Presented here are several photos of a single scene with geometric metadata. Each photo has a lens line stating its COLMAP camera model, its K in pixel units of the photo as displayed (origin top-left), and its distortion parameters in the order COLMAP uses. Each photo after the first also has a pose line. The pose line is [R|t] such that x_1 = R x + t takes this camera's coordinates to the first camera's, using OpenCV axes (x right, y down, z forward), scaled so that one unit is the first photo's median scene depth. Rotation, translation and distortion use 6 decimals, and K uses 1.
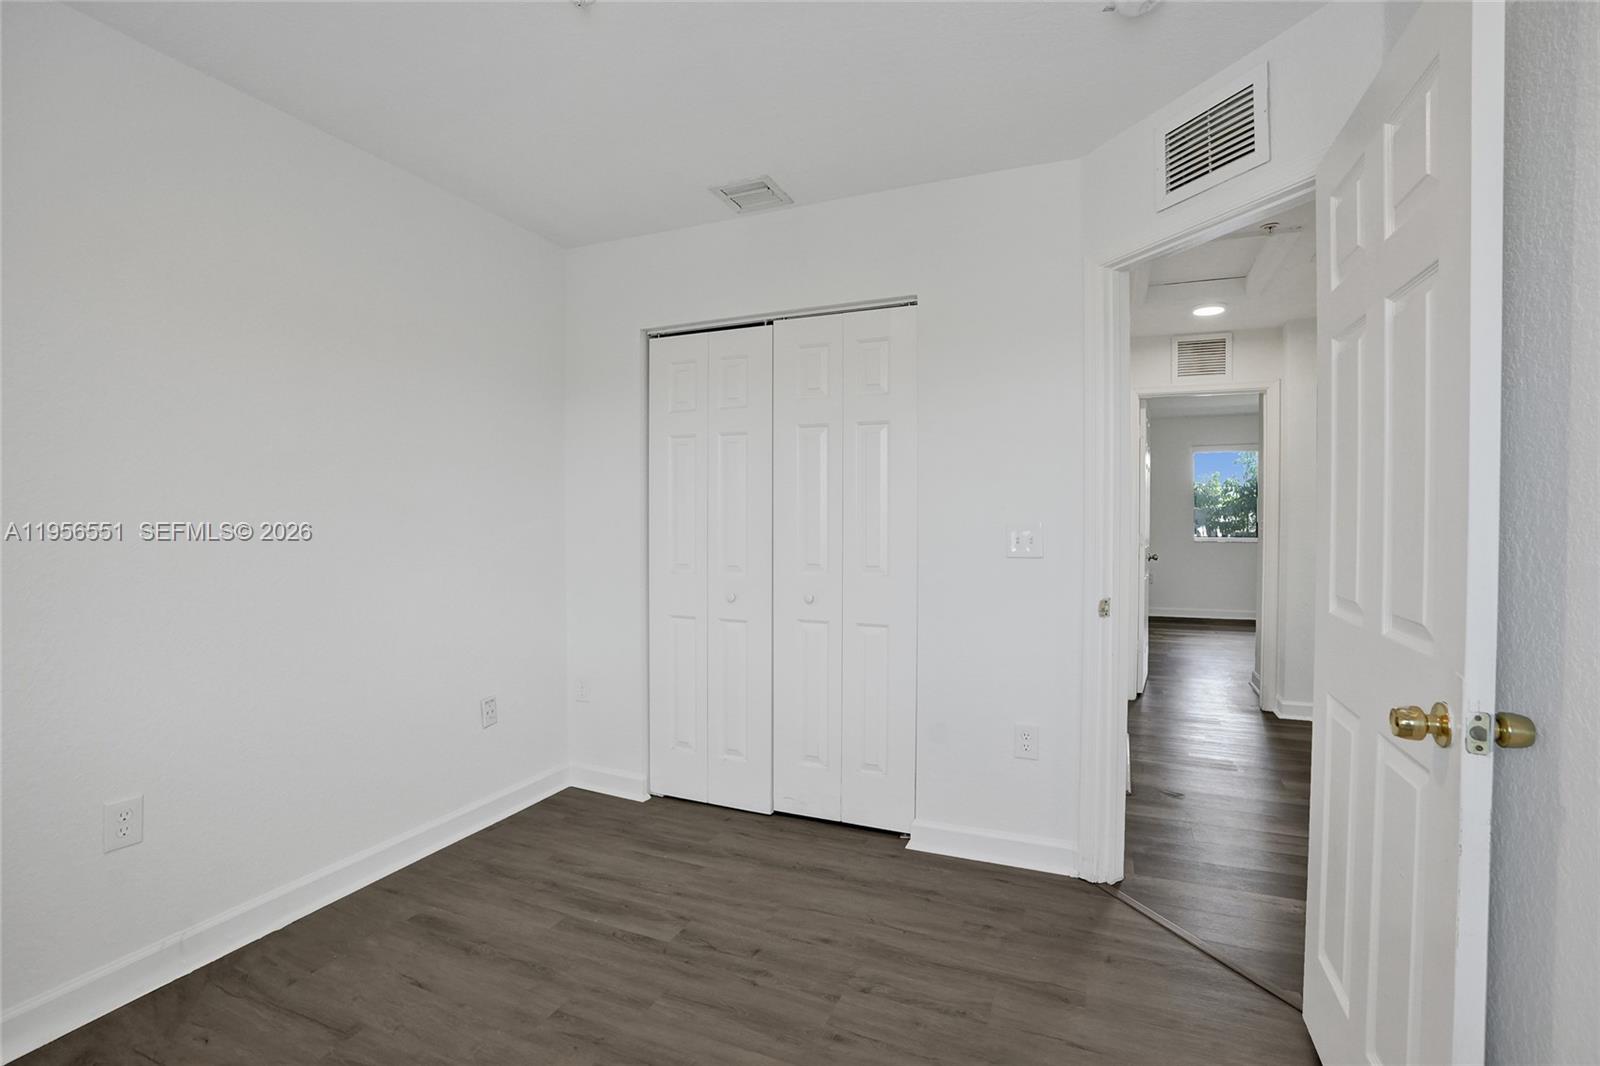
lens RADIAL K [[742.5, 0, 794.0], [0, 742.5, 523.5], [0, 0, 1]] dist [-0.071386, 0.022814]
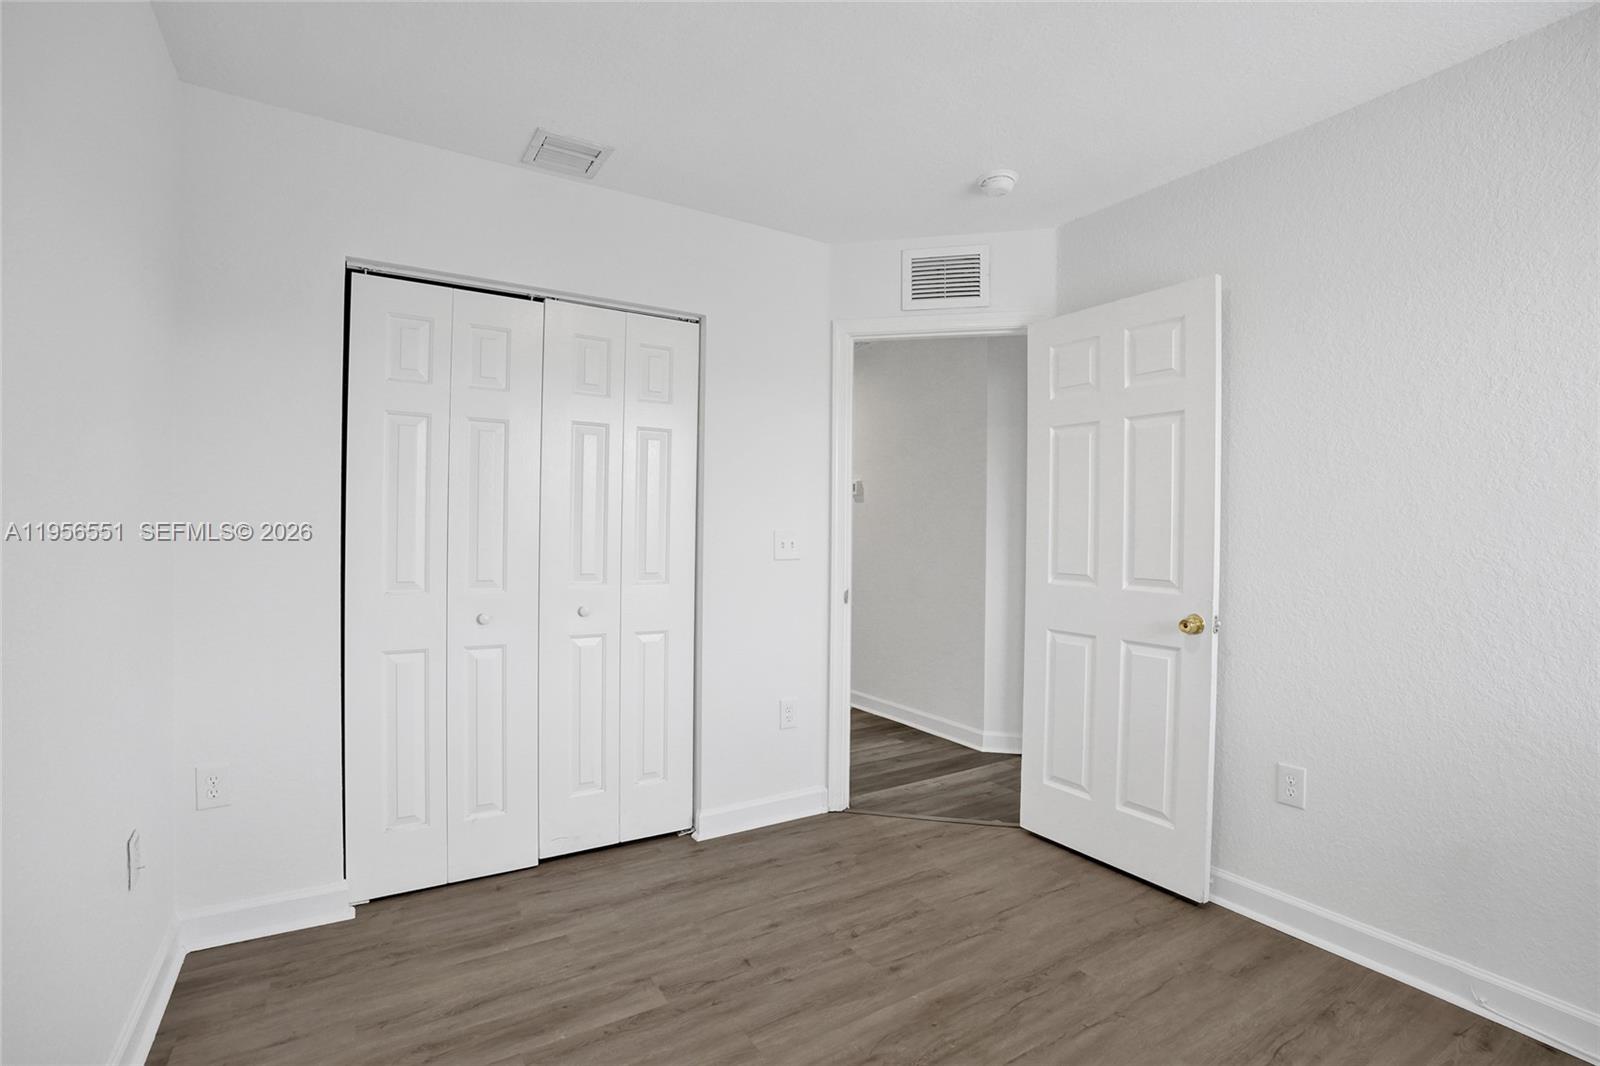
lens RADIAL K [[738.9, 0, 799.6], [0, 738.9, 531.8], [0, 0, 1]] dist [-0.072344, 0.030365]
pose [[0.562242, 0.006027, 0.826951, -0.710268], [-0.004396, 0.999981, -0.004299, 0.005488], [-0.826961, -0.001218, 0.562258, 0.330062]]
